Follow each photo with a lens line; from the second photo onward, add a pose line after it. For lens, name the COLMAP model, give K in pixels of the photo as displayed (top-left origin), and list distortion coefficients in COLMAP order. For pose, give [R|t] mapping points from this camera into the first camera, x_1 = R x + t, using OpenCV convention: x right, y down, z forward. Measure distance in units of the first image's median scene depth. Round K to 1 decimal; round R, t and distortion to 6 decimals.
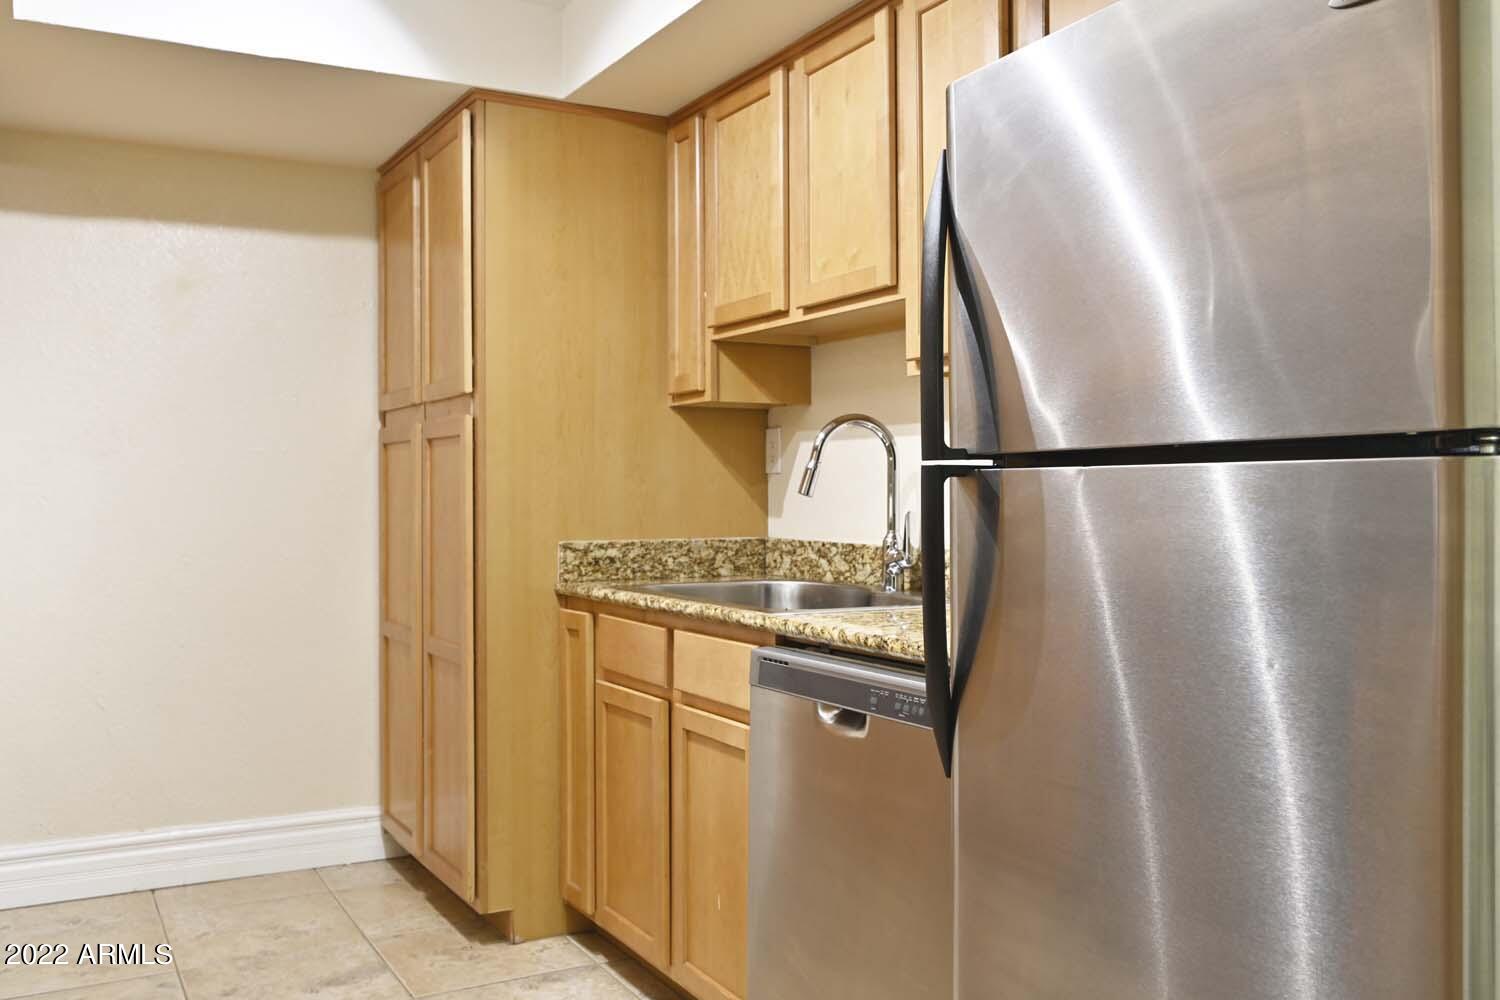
lens RADIAL K [[1330.3, 0, 749.6], [0, 1330.3, 496.0], [0, 0, 1]] dist [-0.006180, -0.001214]
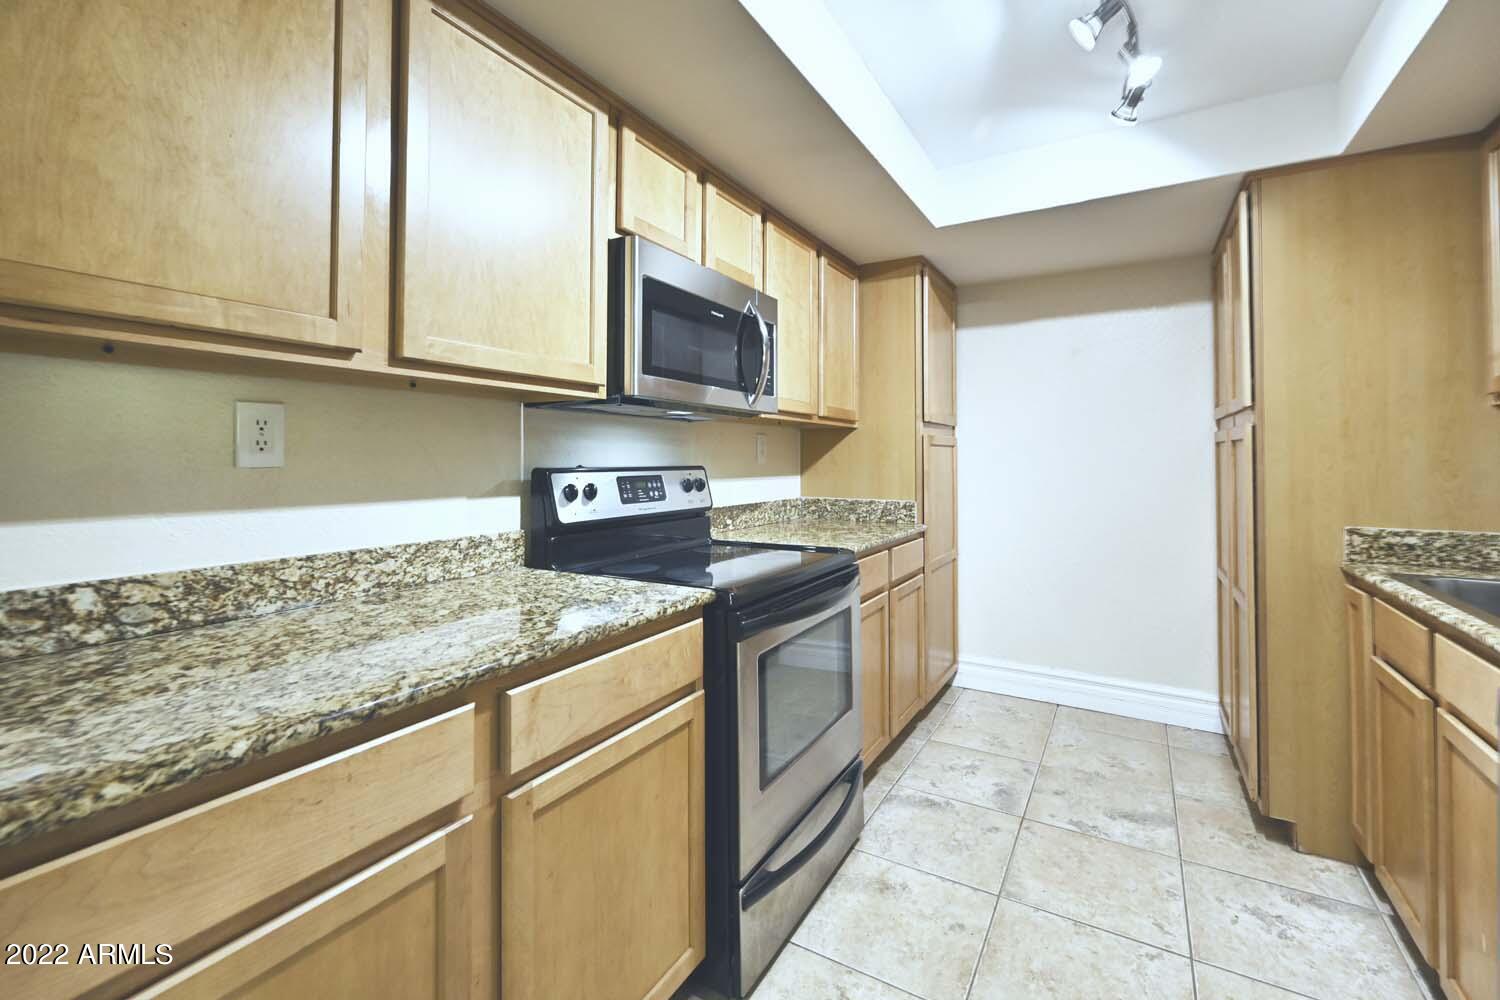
lens RADIAL K [[650.8, 0, 737.6], [0, 650.8, 445.0], [0, 0, 1]] dist [-0.003411, 0.000240]
pose [[0.500801, -0.014225, -0.865445, 0.086488], [-0.005837, 0.999787, -0.019811, -0.023504], [0.865543, 0.014973, 0.500611, 0.243331]]
